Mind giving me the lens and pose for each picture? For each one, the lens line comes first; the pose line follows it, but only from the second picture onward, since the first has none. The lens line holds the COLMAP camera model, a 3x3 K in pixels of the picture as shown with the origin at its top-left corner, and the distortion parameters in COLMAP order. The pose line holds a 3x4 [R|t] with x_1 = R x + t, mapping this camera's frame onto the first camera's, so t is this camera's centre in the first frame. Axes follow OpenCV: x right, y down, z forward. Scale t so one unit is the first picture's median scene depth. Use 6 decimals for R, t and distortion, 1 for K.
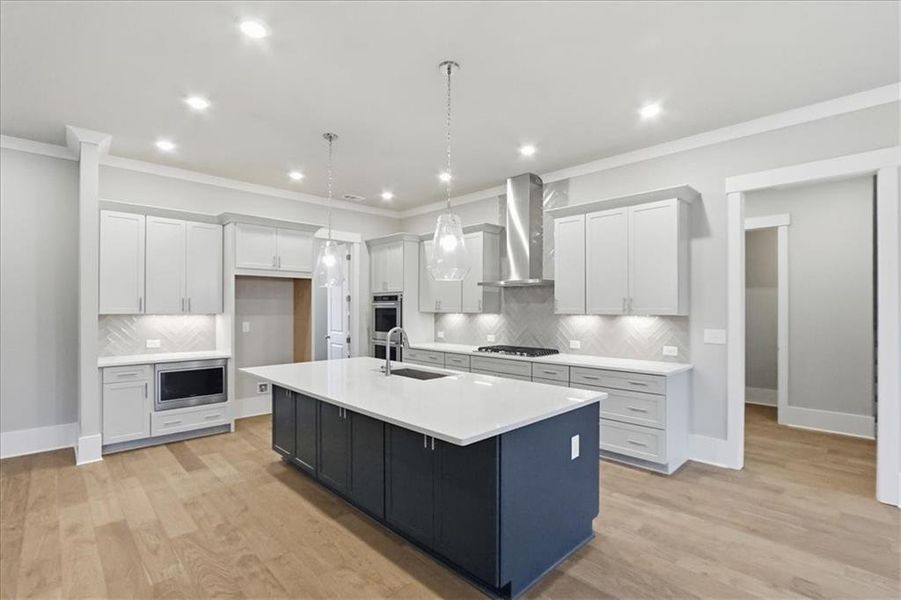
lens RADIAL K [[419.7, 0, 467.0], [0, 419.7, 311.8], [0, 0, 1]] dist [-0.018024, 0.002929]
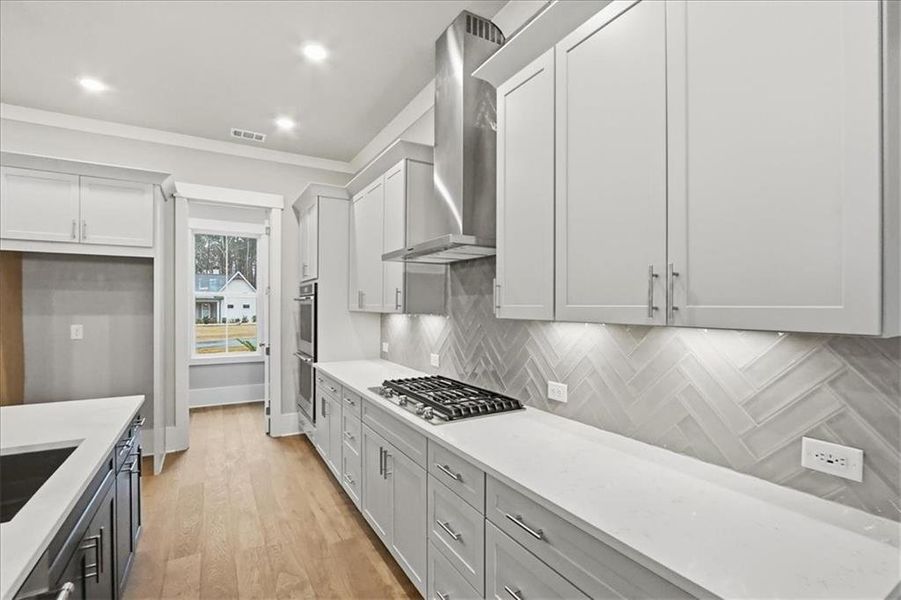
lens RADIAL K [[419.7, 0, 461.2], [0, 419.7, 310.3], [0, 0, 1]] dist [-0.018024, 0.002929]
pose [[0.966118, 0.005798, -0.258036, 0.270247], [-0.005101, 0.999981, 0.003369, -0.003990], [0.258051, -0.001938, 0.966129, 0.567038]]
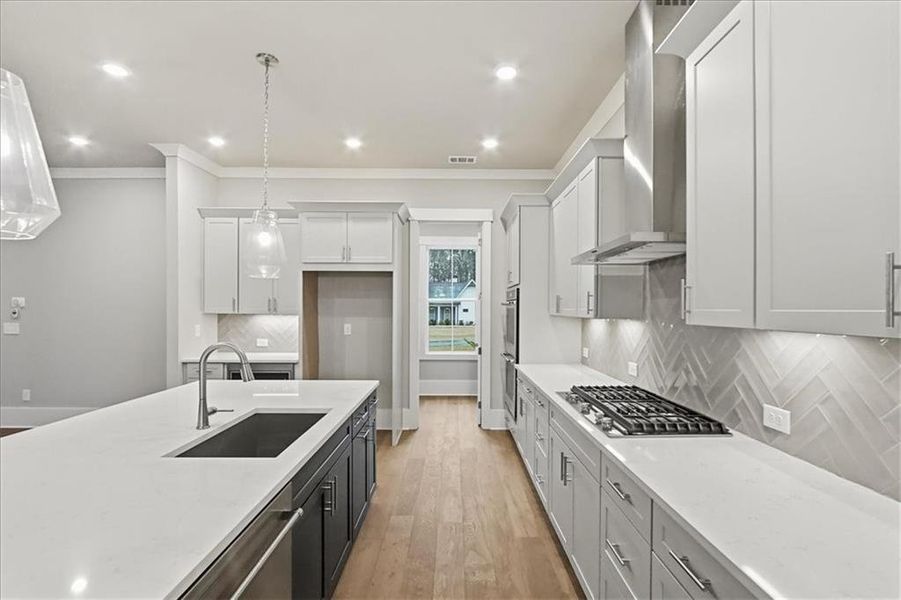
lens RADIAL K [[419.7, 0, 457.9], [0, 419.7, 312.8], [0, 0, 1]] dist [-0.018024, 0.002929]
pose [[0.705363, 0.008234, -0.708798, 0.309623], [-0.008352, 0.999960, 0.003305, -0.004590], [0.708797, 0.003589, 0.705404, 0.585764]]
